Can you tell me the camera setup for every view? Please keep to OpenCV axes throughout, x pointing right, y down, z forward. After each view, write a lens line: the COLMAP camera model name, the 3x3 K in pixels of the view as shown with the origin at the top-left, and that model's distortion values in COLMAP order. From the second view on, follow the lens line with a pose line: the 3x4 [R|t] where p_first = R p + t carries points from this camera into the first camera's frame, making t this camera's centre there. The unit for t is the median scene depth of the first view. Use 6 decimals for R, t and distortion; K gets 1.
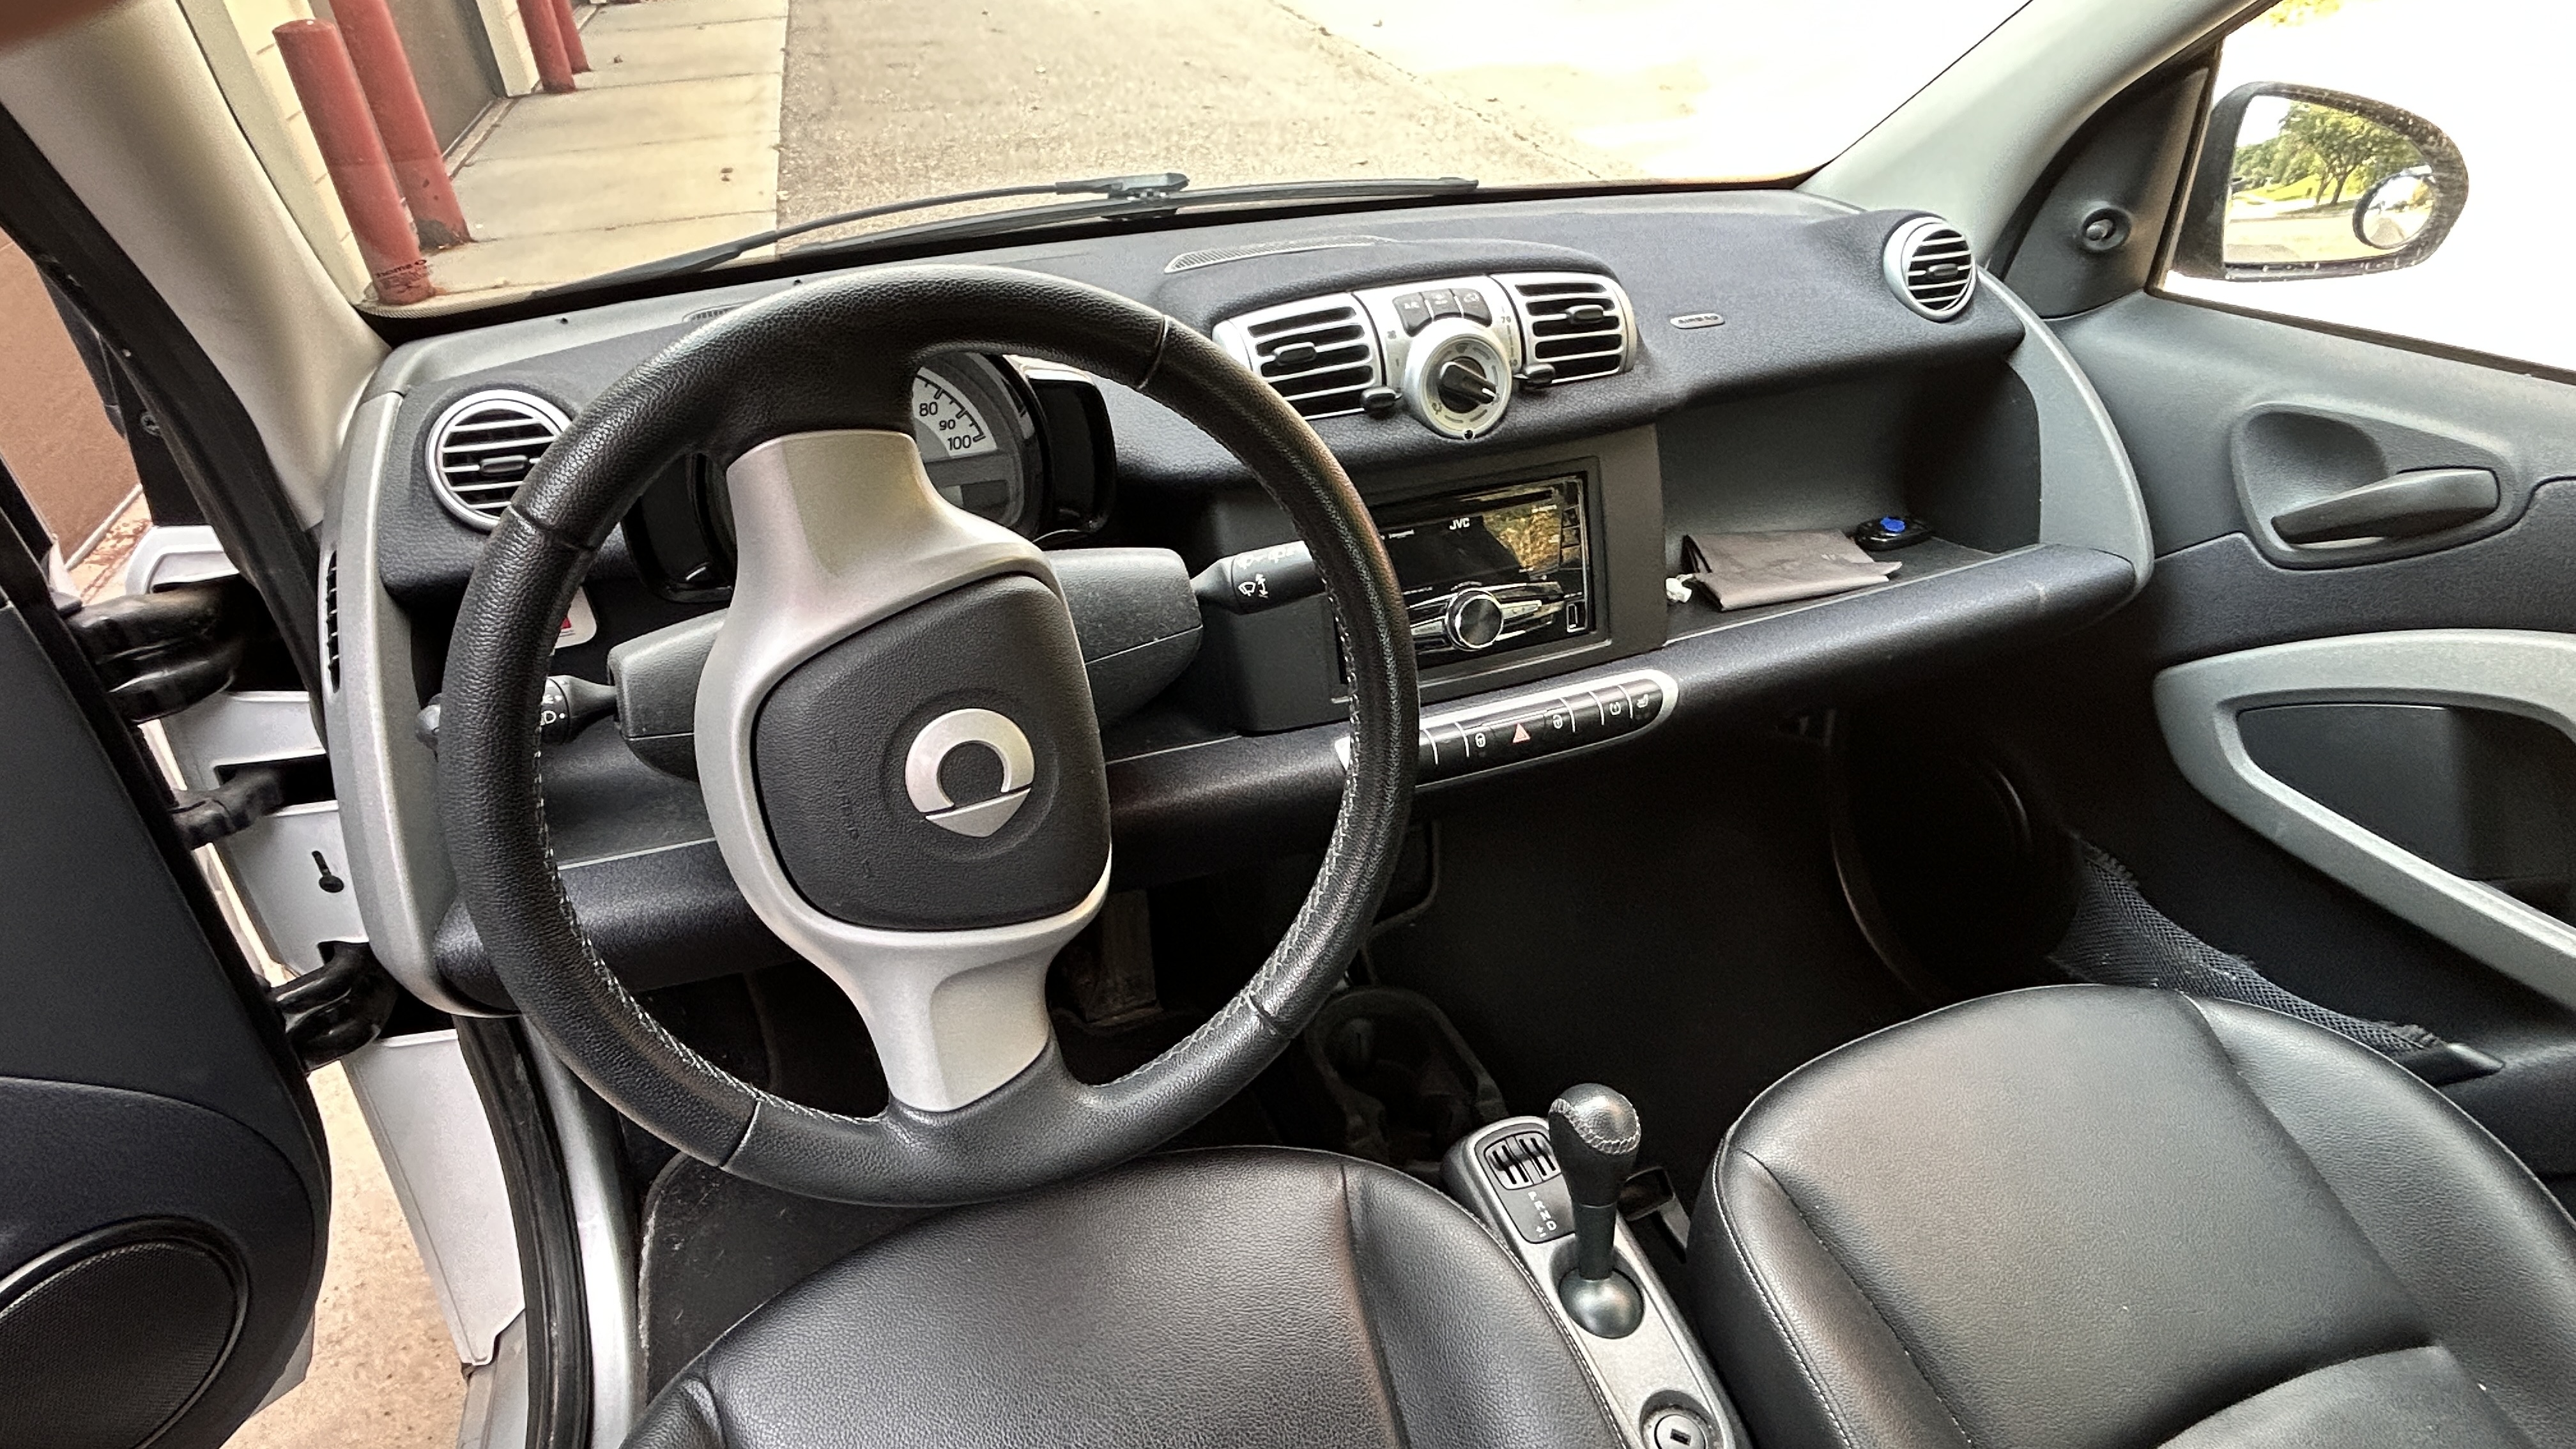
lens RADIAL K [[1359.8, 0, 1281.6], [0, 1359.8, 716.5], [0, 0, 1]] dist [-0.013365, 0.005460]
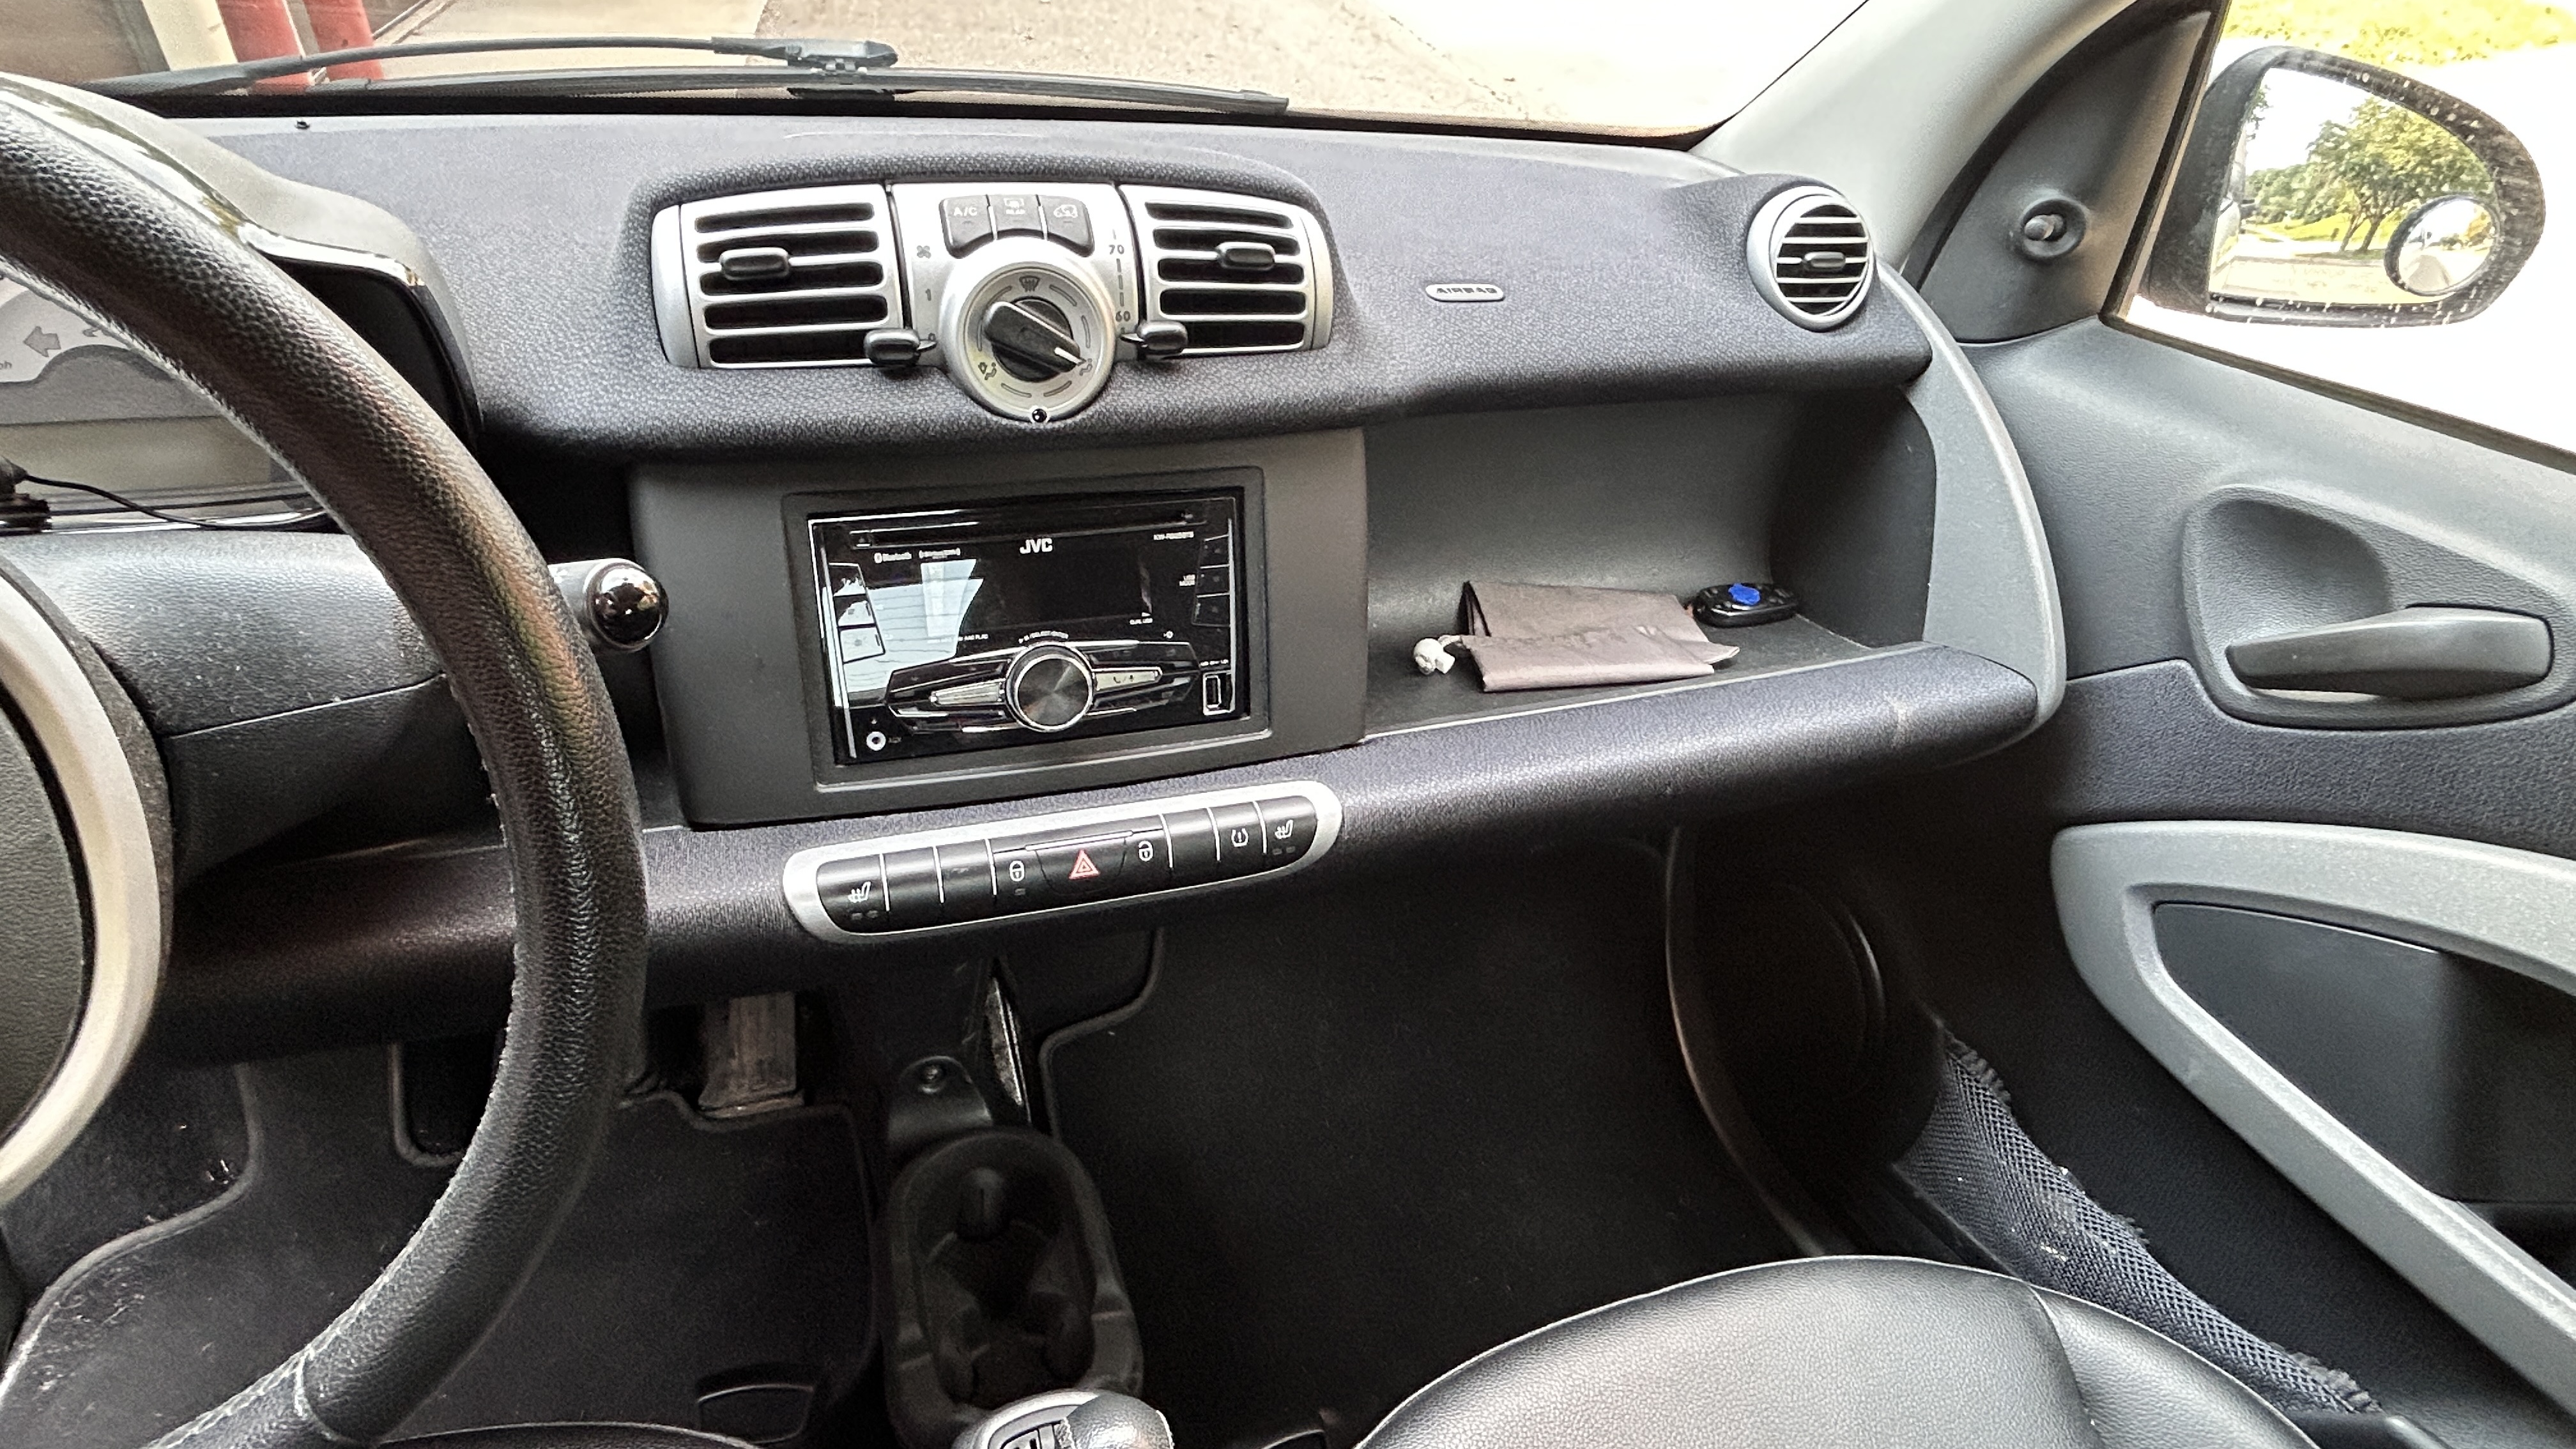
lens RADIAL K [[1359.8, 0, 1286.4], [0, 1359.8, 712.4], [0, 0, 1]] dist [-0.013365, 0.005460]
pose [[0.995021, 0.098959, 0.011820, 0.217480], [-0.099131, 0.994963, 0.014906, -0.069475], [-0.010285, -0.016004, 0.999819, 0.270691]]
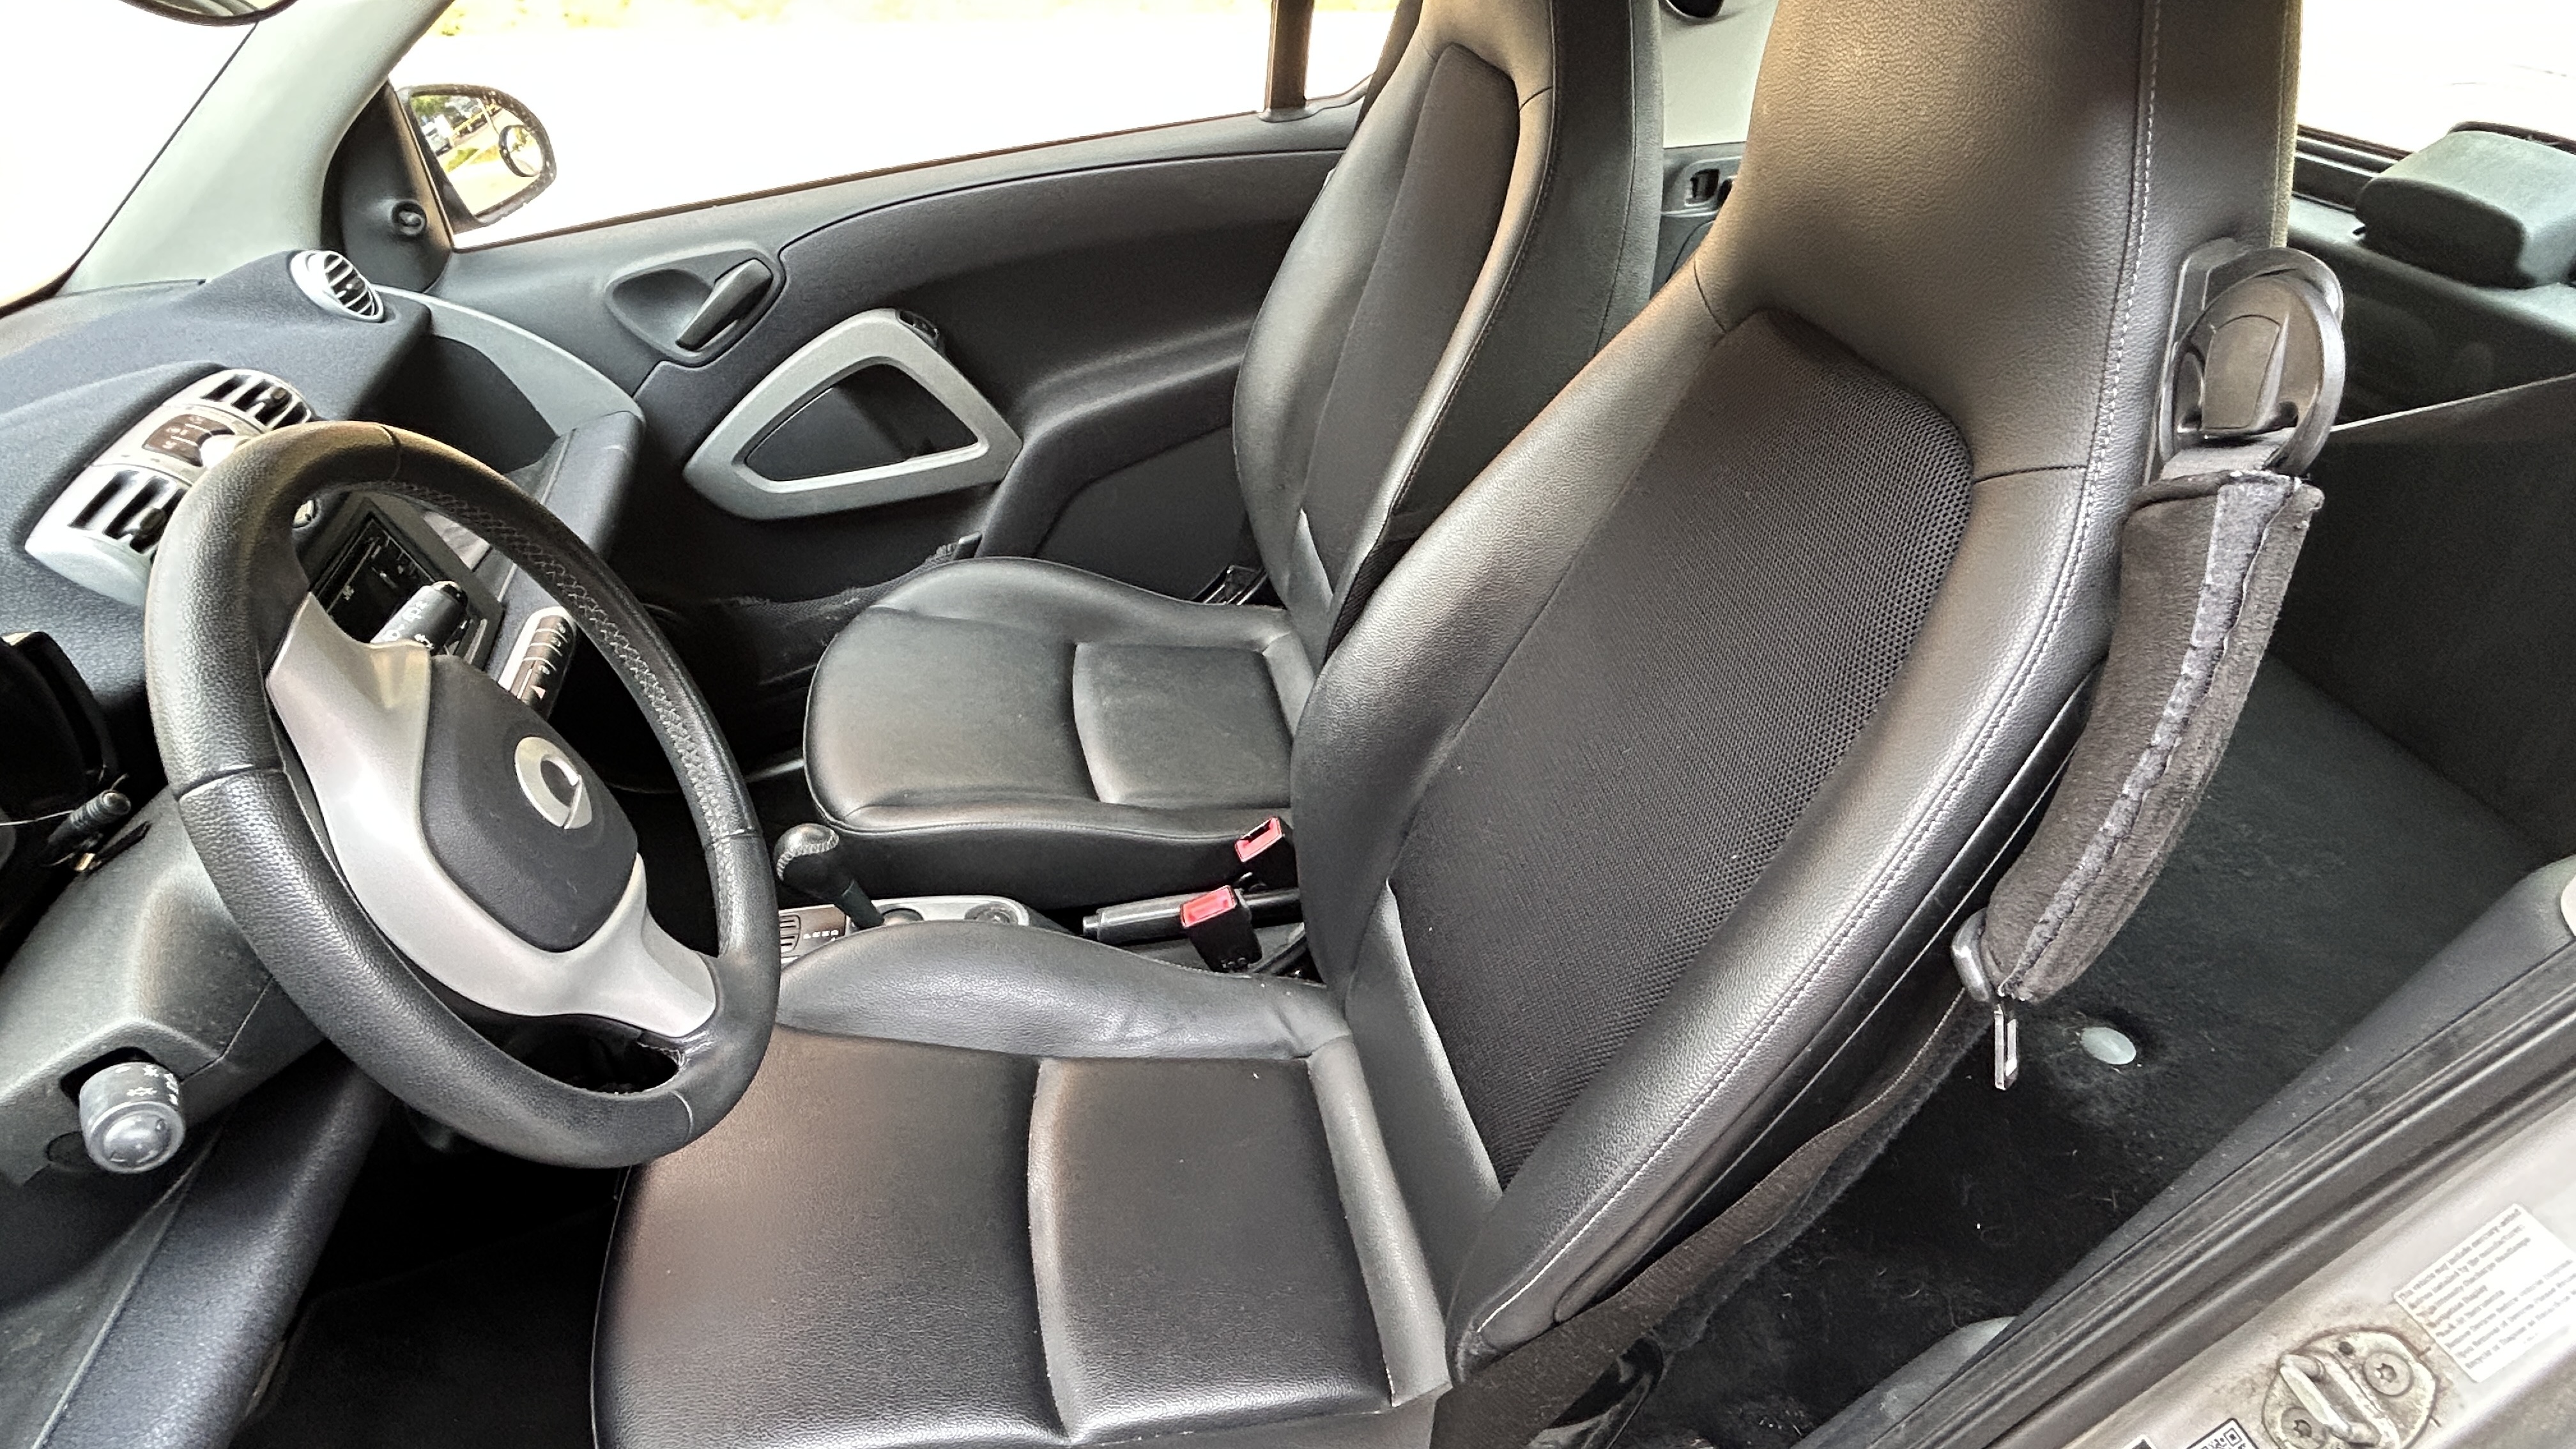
lens RADIAL K [[1359.8, 0, 1280.0], [0, 1359.8, 710.6], [0, 0, 1]] dist [-0.013365, 0.005460]
pose [[0.153681, -0.574817, 0.803721, -0.586470], [0.574039, 0.713986, 0.400877, -0.067409], [-0.804277, 0.399760, 0.439694, -0.048114]]
